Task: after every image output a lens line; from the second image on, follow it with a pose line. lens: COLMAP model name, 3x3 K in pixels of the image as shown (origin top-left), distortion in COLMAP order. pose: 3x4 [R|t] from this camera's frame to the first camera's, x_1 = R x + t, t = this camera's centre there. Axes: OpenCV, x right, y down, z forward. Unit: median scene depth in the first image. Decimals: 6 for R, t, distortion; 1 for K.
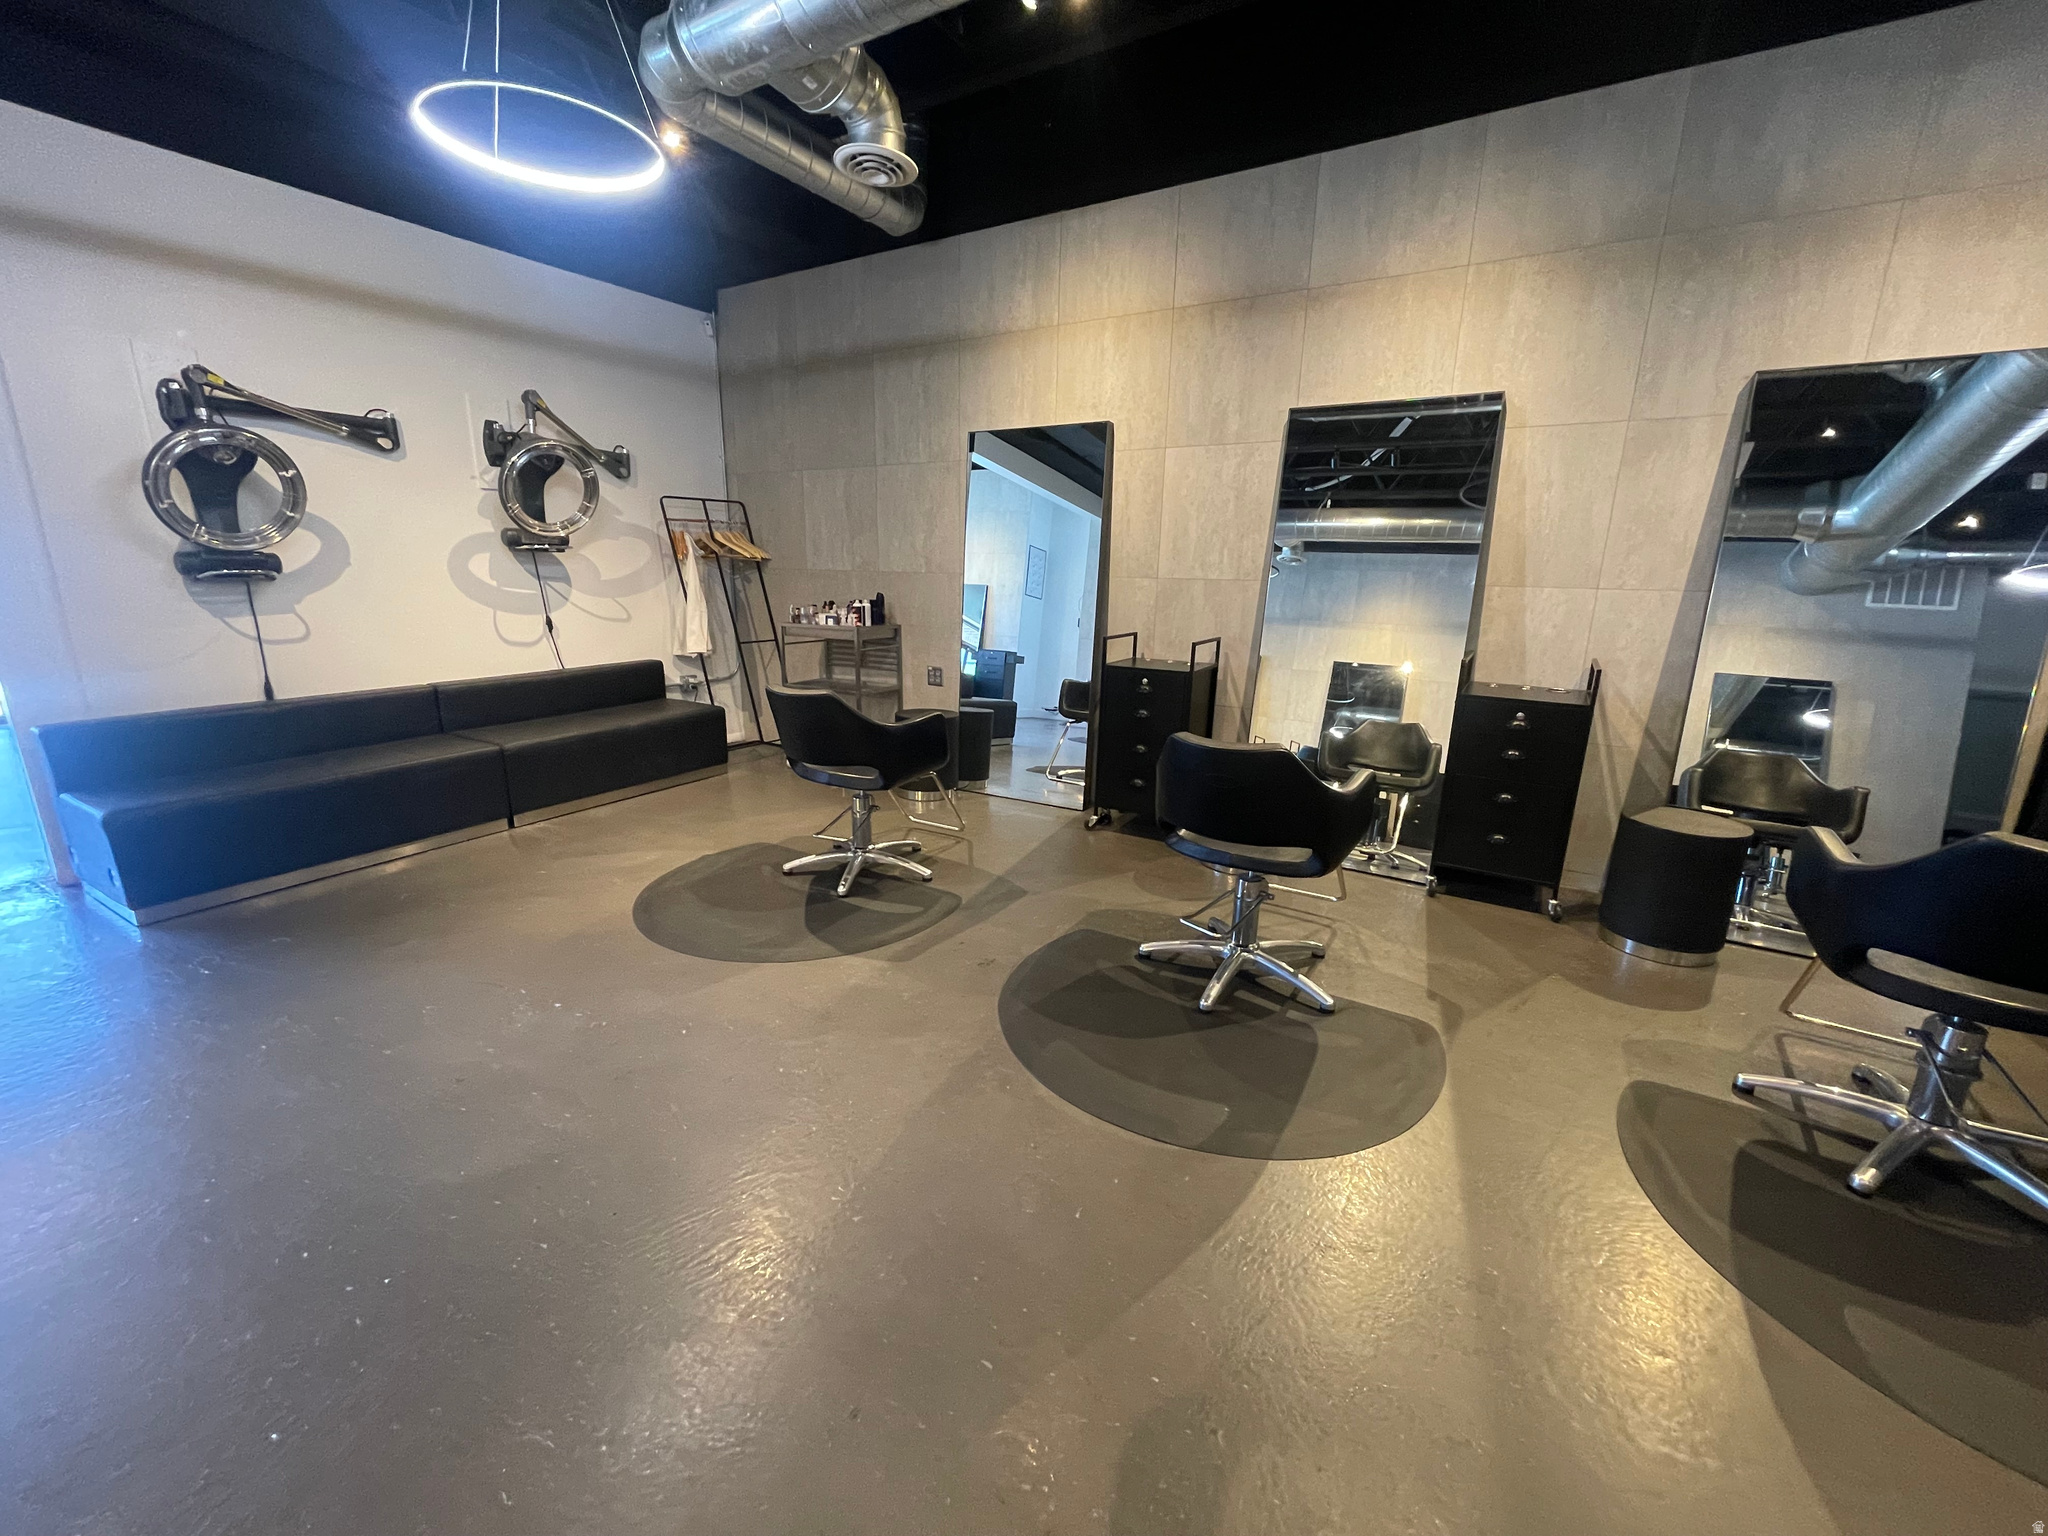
lens RADIAL K [[829.9, 0, 1005.4], [0, 829.9, 769.2], [0, 0, 1]] dist [-0.000613, 0.001211]
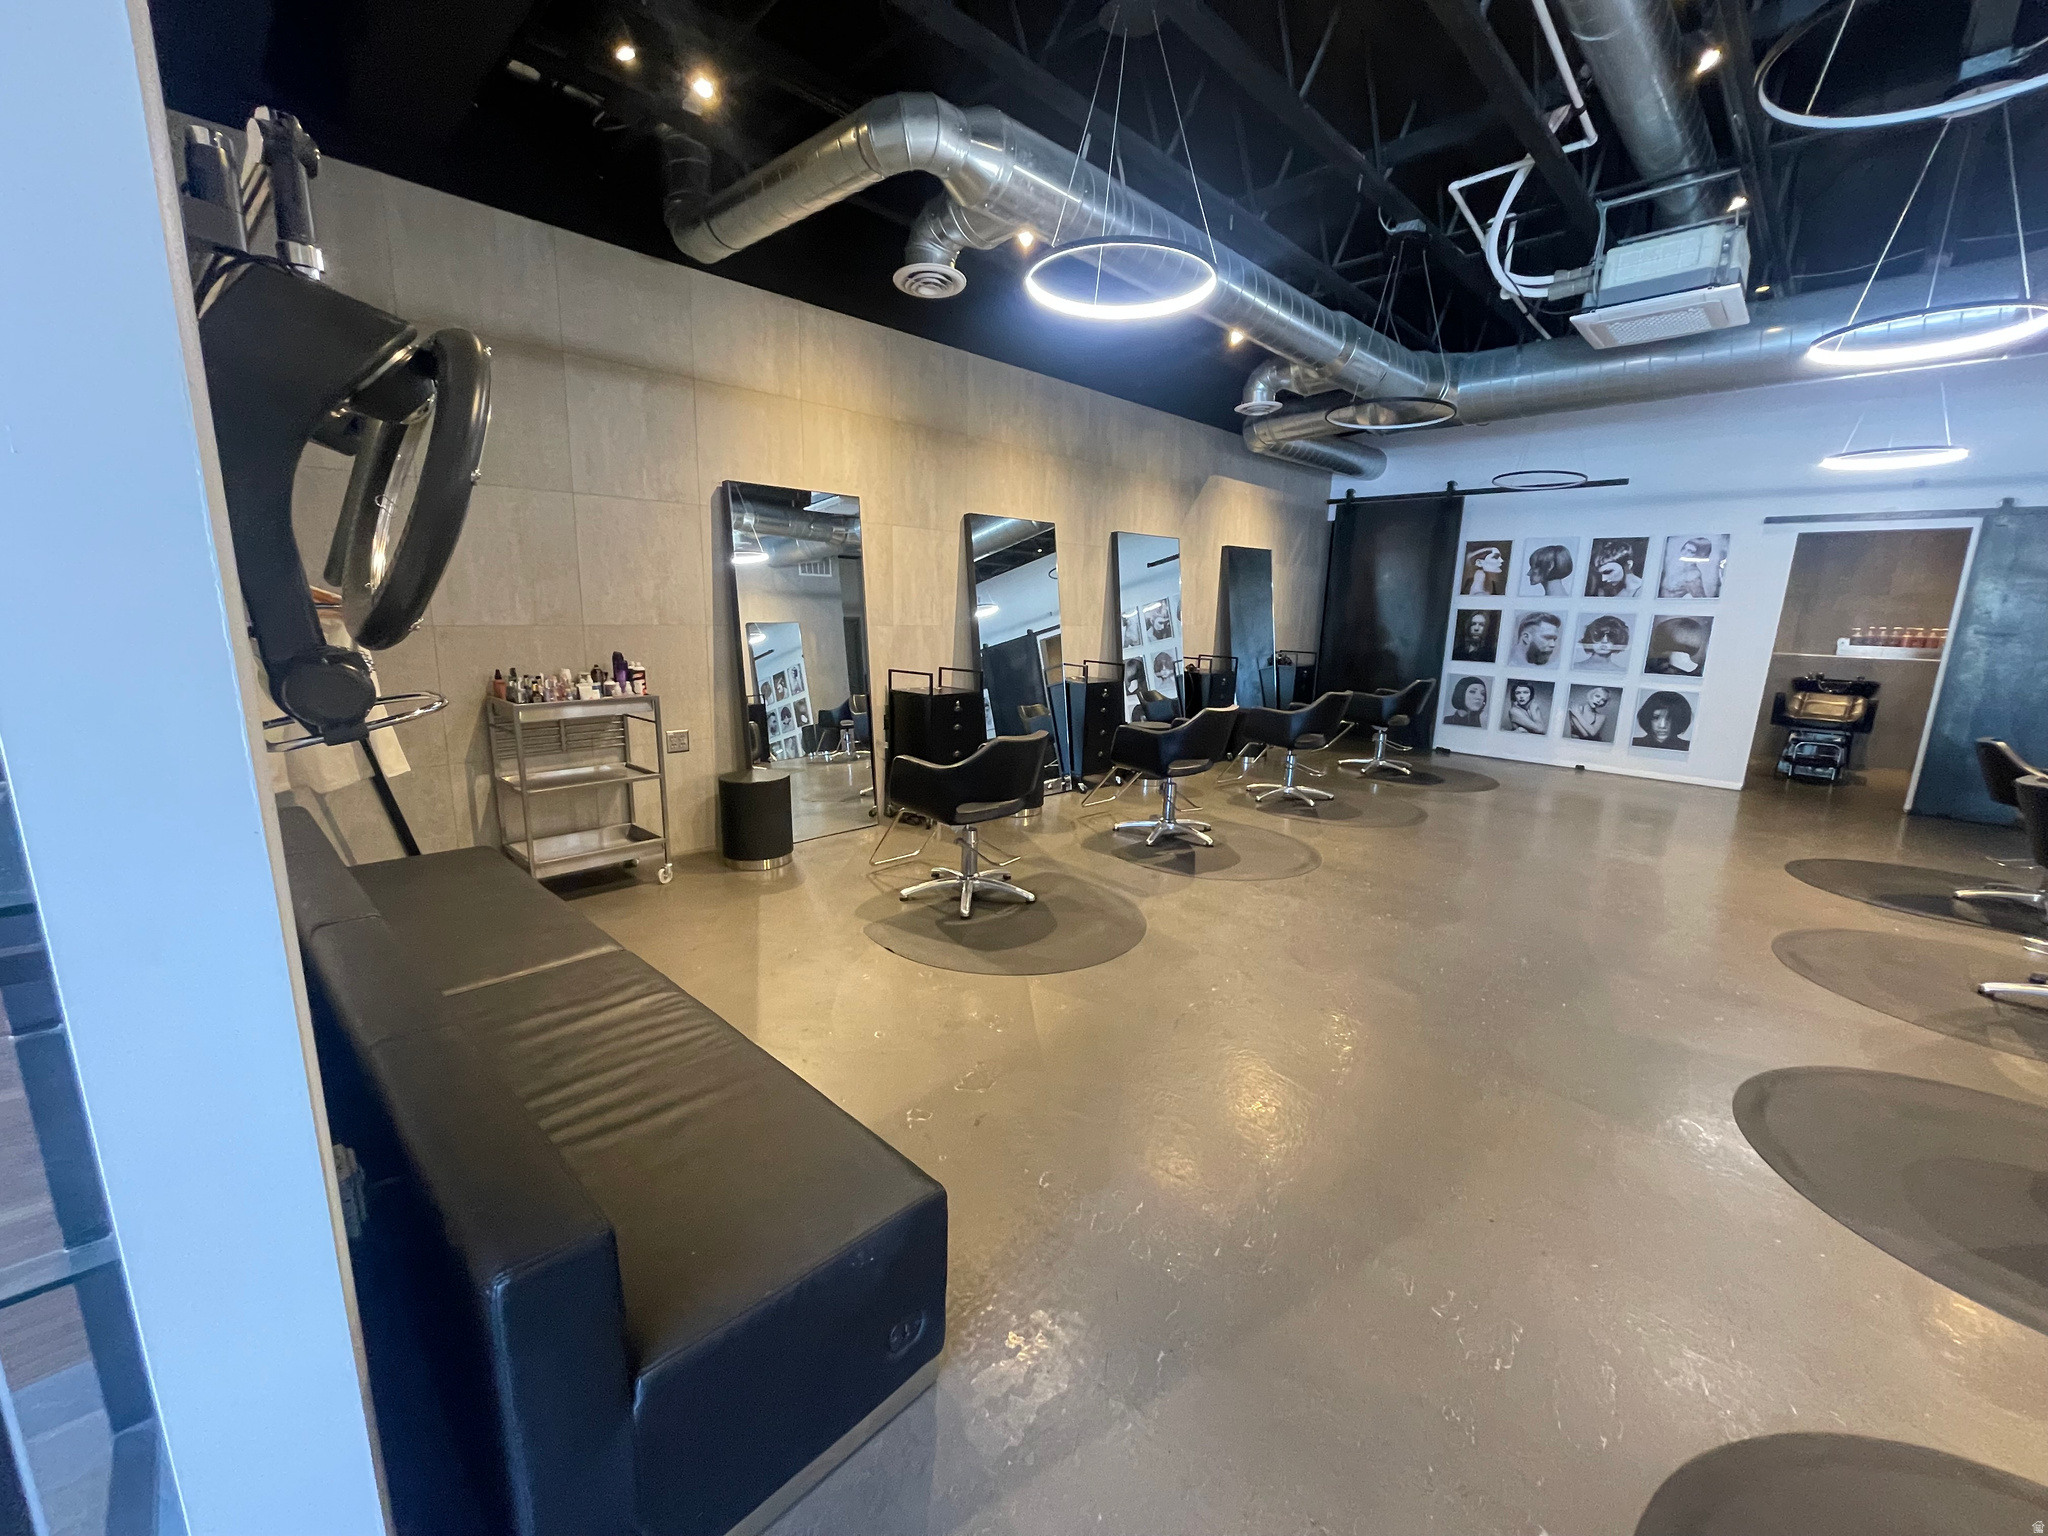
lens RADIAL K [[829.9, 0, 1011.3], [0, 829.9, 773.1], [0, 0, 1]] dist [-0.000613, 0.001211]
pose [[0.229082, -0.213596, 0.949683, -1.056403], [0.202422, 0.964753, 0.168158, -0.193388], [-0.952128, 0.153715, 0.264244, 0.537994]]
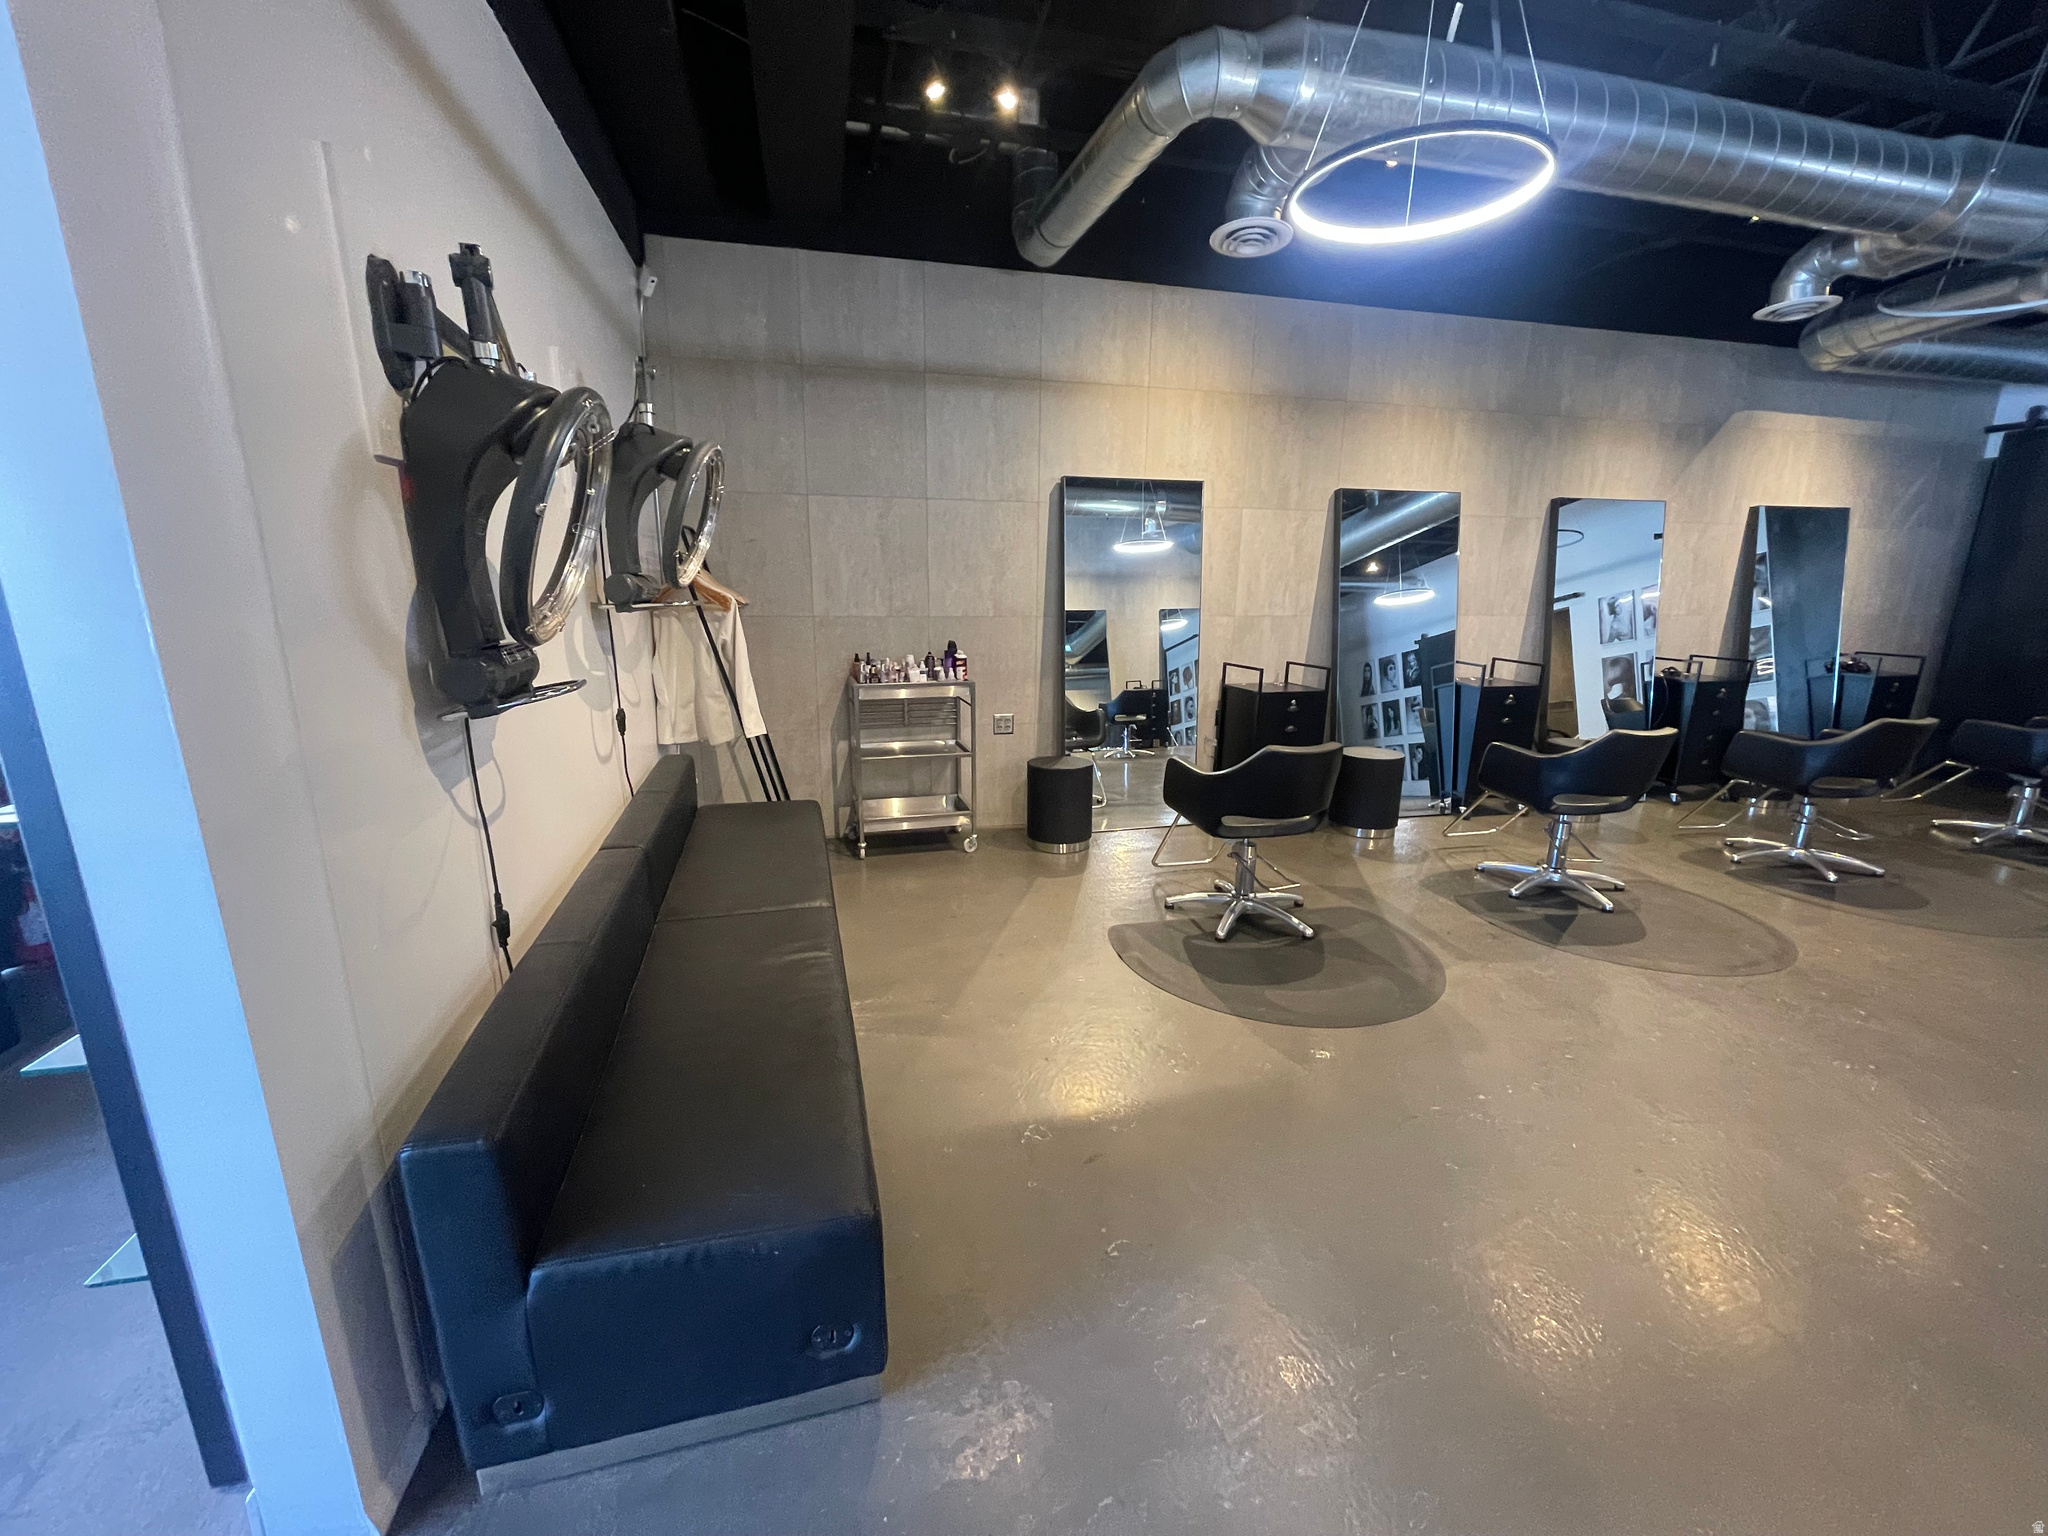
lens RADIAL K [[829.9, 0, 1016.2], [0, 829.9, 774.2], [0, 0, 1]] dist [-0.000613, 0.001211]
pose [[0.696973, -0.182317, 0.693534, -0.928868], [0.168838, 0.981673, 0.088388, -0.169381], [-0.696938, 0.055490, 0.714981, 0.386783]]
